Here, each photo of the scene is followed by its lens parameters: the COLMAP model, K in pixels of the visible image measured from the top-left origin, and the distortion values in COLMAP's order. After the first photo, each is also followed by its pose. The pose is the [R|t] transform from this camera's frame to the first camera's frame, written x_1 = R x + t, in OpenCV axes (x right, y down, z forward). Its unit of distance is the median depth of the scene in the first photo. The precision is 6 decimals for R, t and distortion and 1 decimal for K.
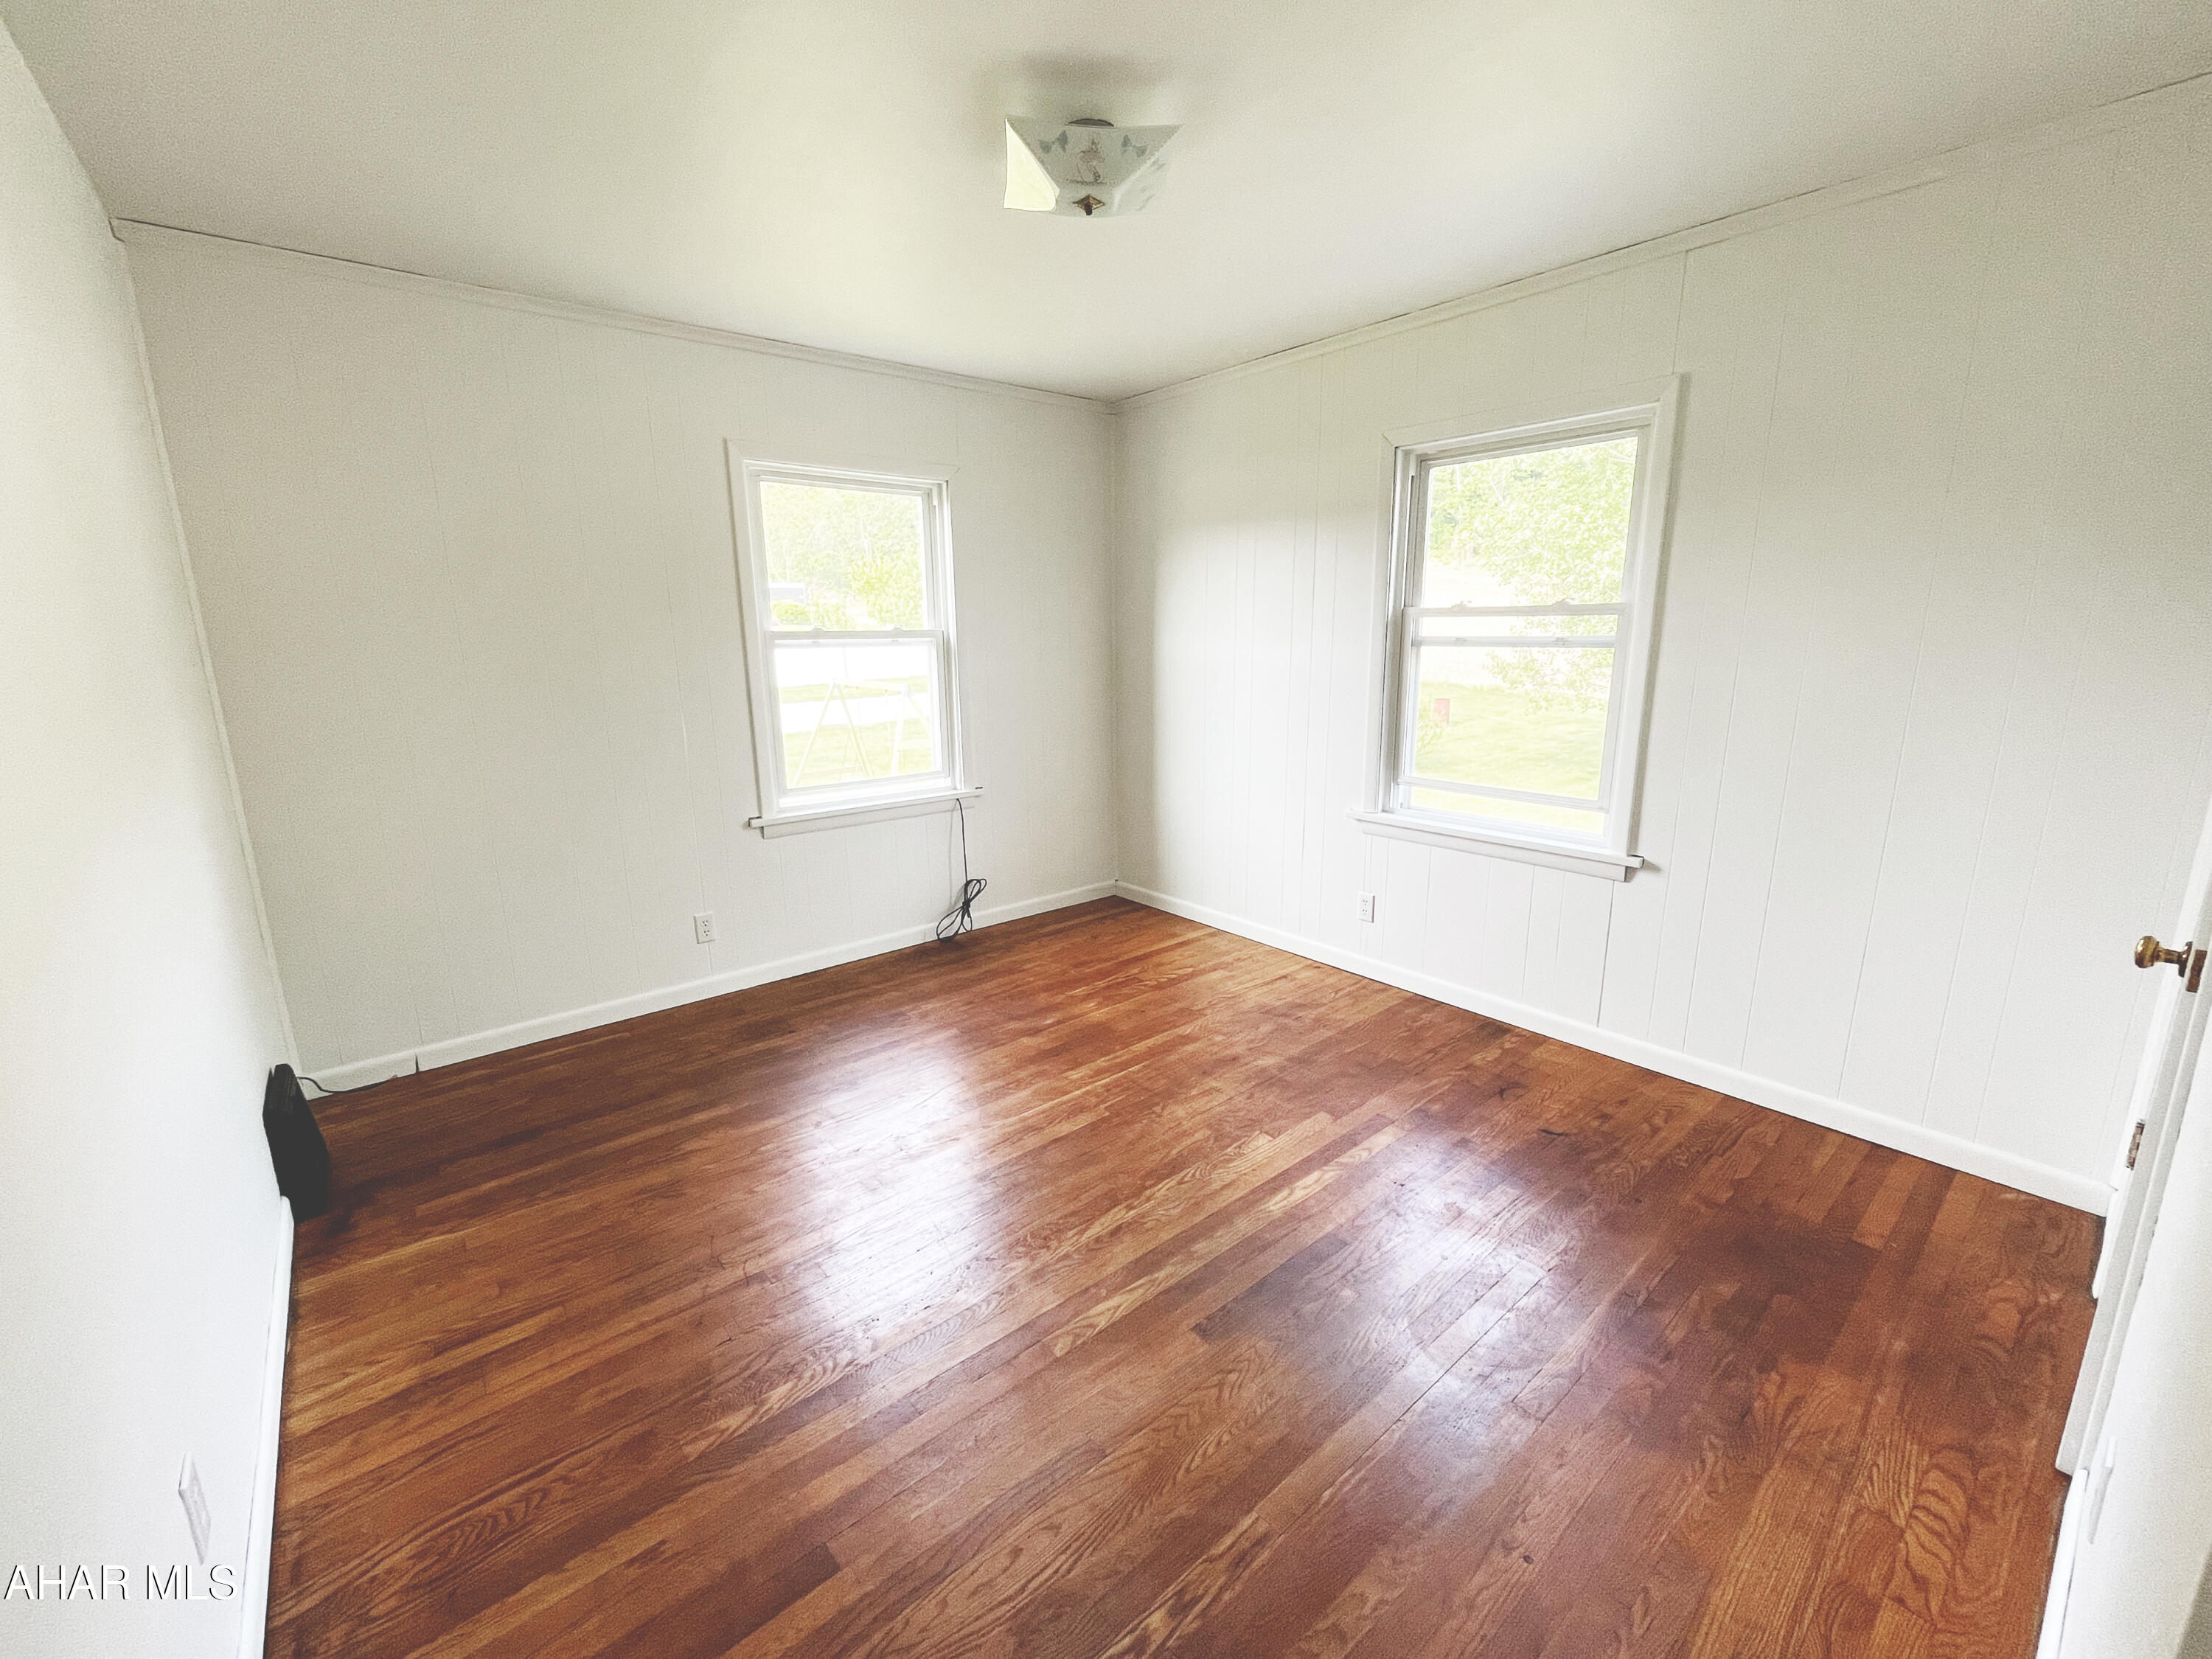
lens RADIAL K [[904.6, 0, 1106.0], [0, 904.6, 829.5], [0, 0, 1]] dist [-0.001779, -0.000109]
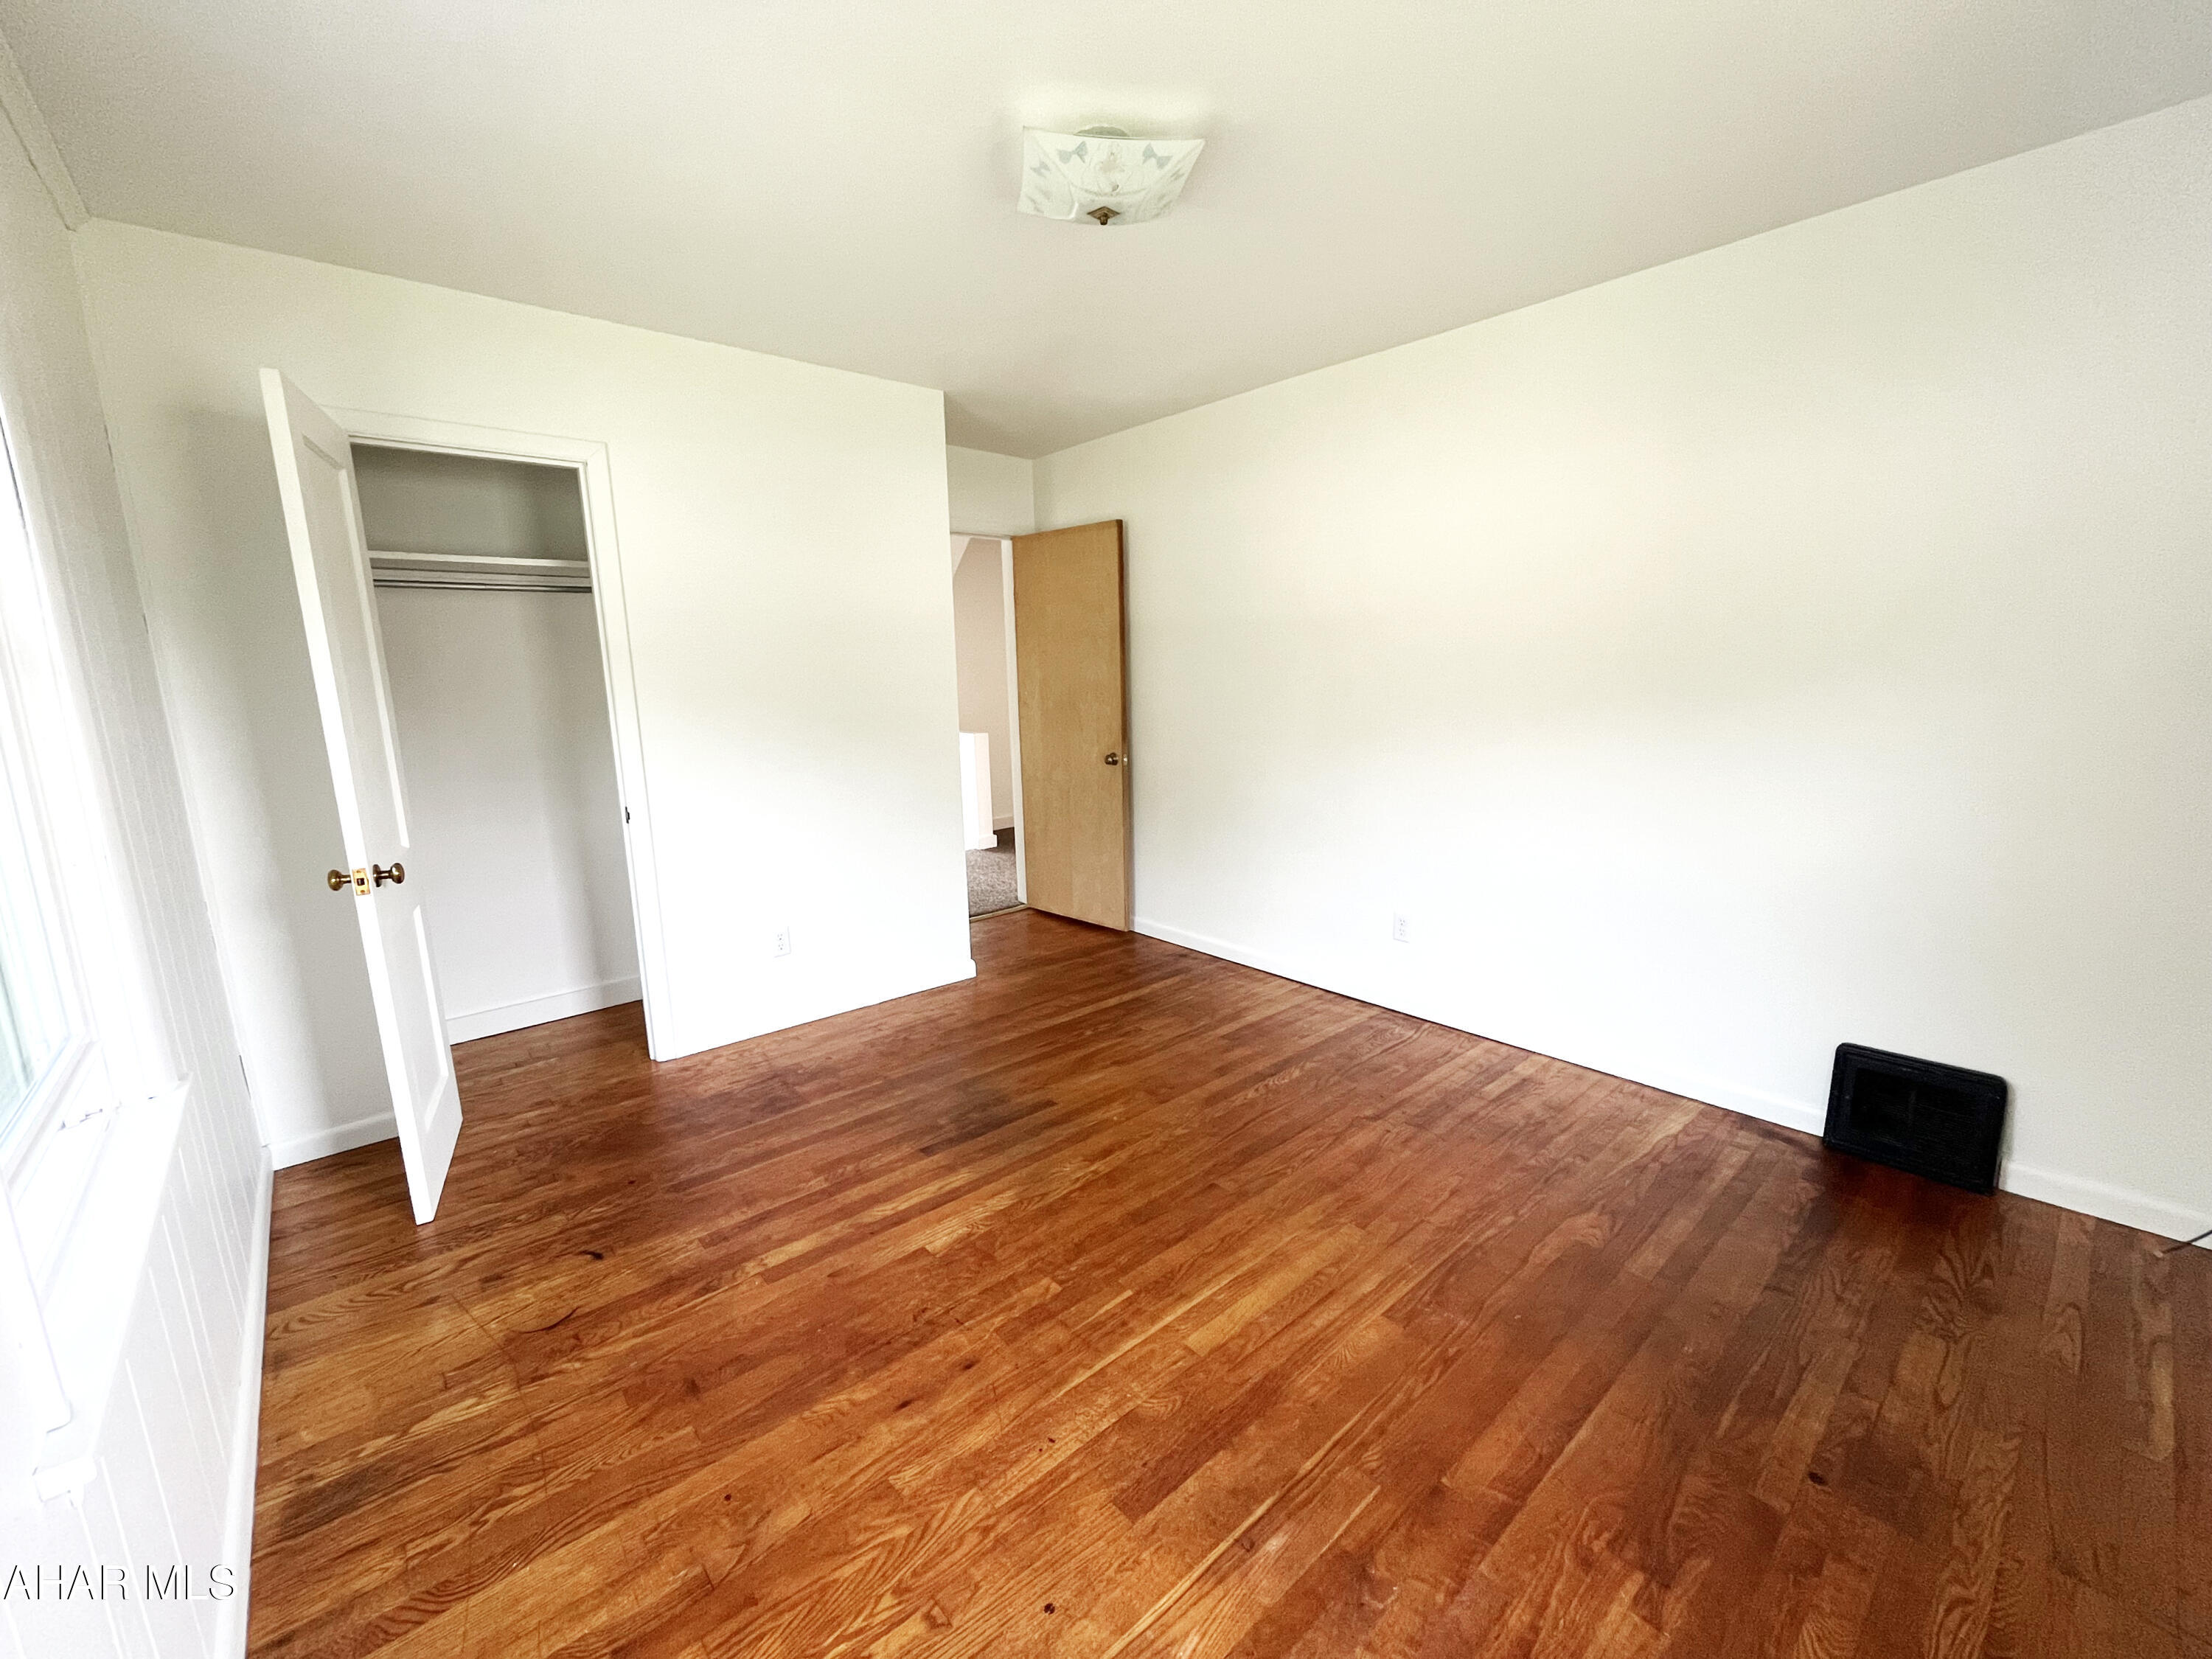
lens RADIAL K [[904.6, 0, 1106.0], [0, 904.6, 829.5], [0, 0, 1]] dist [-0.001779, -0.000109]
pose [[-0.999254, 0.036417, -0.012891, 0.012012], [0.028428, 0.919141, 0.392903, -0.380170], [0.026157, 0.392243, -0.919490, 1.775980]]
